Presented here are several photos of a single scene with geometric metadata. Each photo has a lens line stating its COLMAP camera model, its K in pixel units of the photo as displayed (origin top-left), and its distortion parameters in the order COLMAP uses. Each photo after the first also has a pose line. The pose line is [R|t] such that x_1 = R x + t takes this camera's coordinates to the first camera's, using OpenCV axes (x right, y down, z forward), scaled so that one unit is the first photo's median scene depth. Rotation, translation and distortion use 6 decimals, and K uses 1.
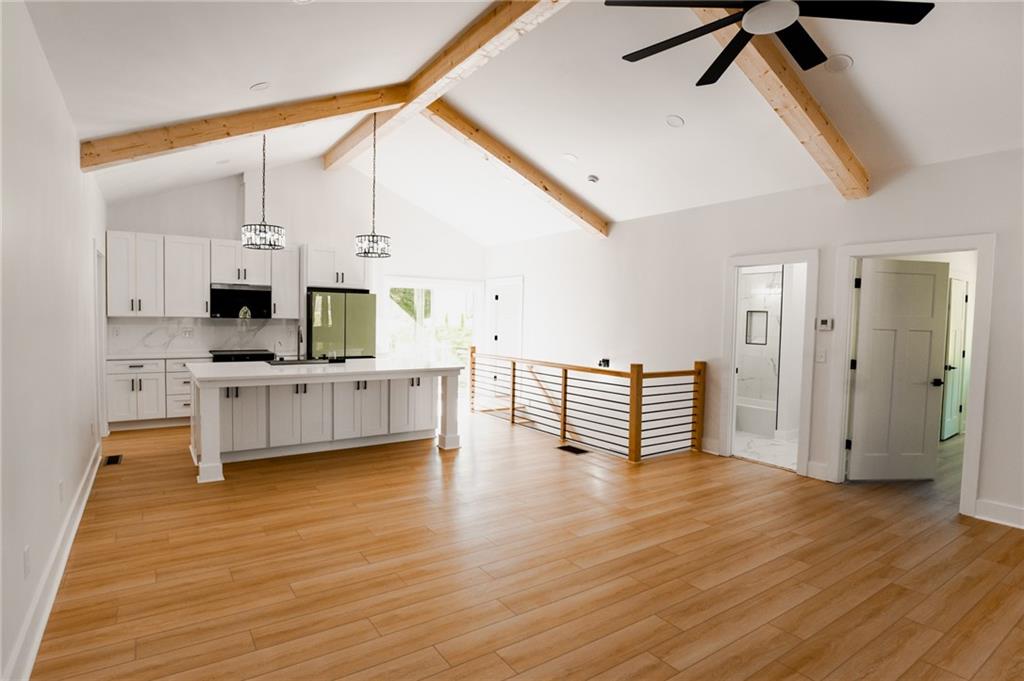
lens RADIAL K [[535.9, 0, 512.0], [0, 535.9, 340.5], [0, 0, 1]] dist [-0.029524, 0.000038]
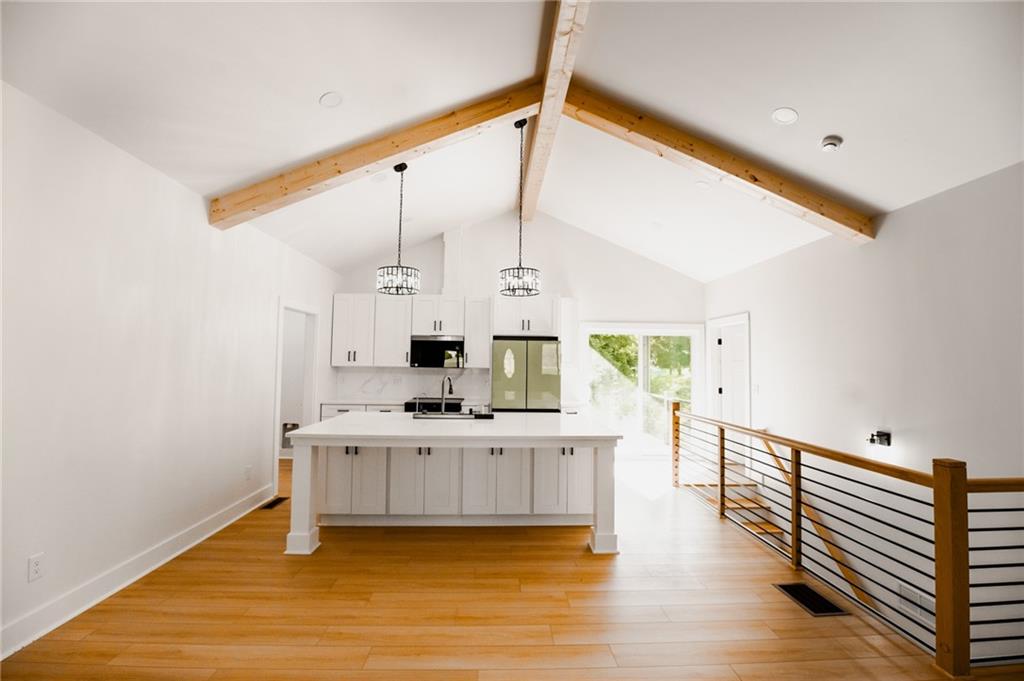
lens RADIAL K [[443.6, 0, 512.0], [0, 443.6, 338.4], [0, 0, 1]] dist [-0.024555, -0.000667]
pose [[0.846554, -0.037446, -0.530984, 0.096868], [-0.019192, 0.994727, -0.100748, -0.016515], [0.531956, 0.095480, 0.841372, 0.398645]]
